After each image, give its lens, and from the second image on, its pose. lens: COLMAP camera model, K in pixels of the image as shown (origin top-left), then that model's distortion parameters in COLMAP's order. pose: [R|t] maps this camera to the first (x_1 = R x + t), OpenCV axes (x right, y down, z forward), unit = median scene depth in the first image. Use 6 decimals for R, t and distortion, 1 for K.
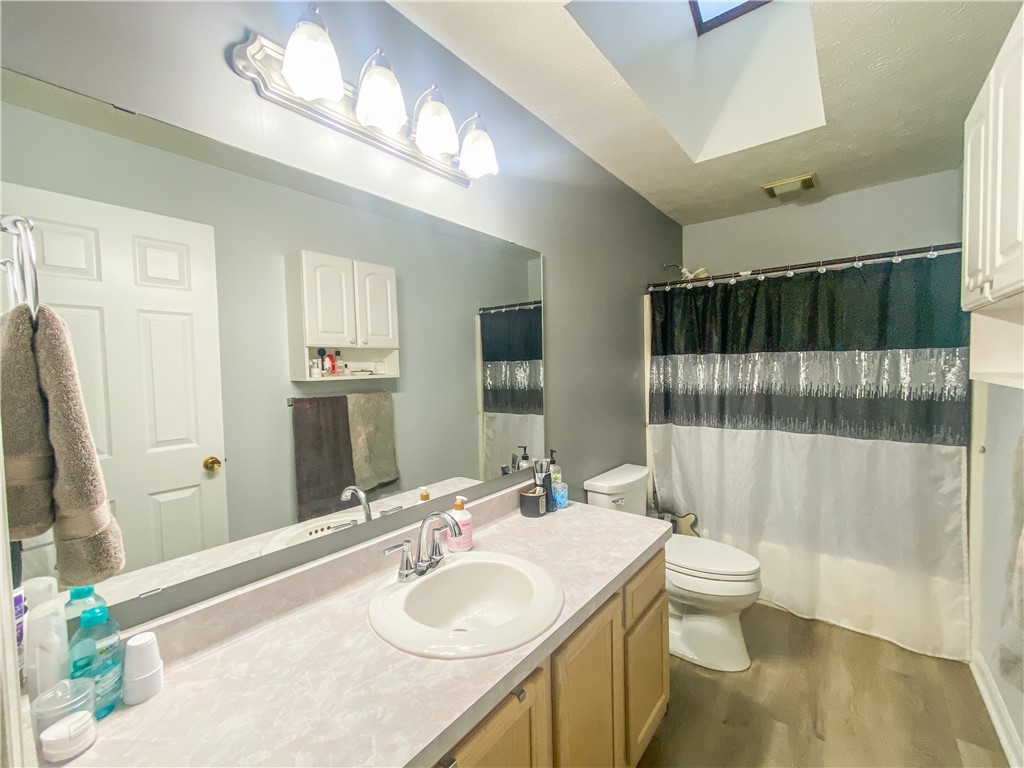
lens RADIAL K [[417.5, 0, 521.4], [0, 417.5, 384.8], [0, 0, 1]] dist [0.008185, -0.005921]
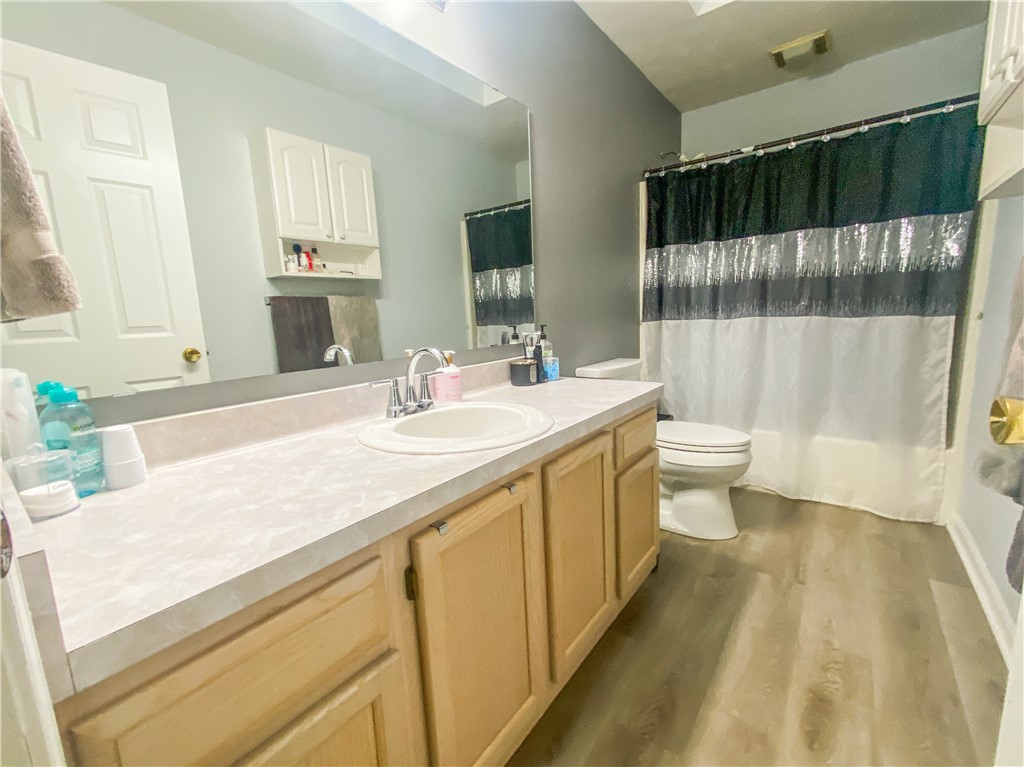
lens RADIAL K [[426.3, 0, 523.4], [0, 426.3, 385.6], [0, 0, 1]] dist [-0.001829, -0.000062]
pose [[0.999503, -0.024517, 0.019804, 0.005734], [0.022226, 0.993834, 0.108628, 0.163923], [-0.022345, -0.108134, 0.993885, 0.003209]]
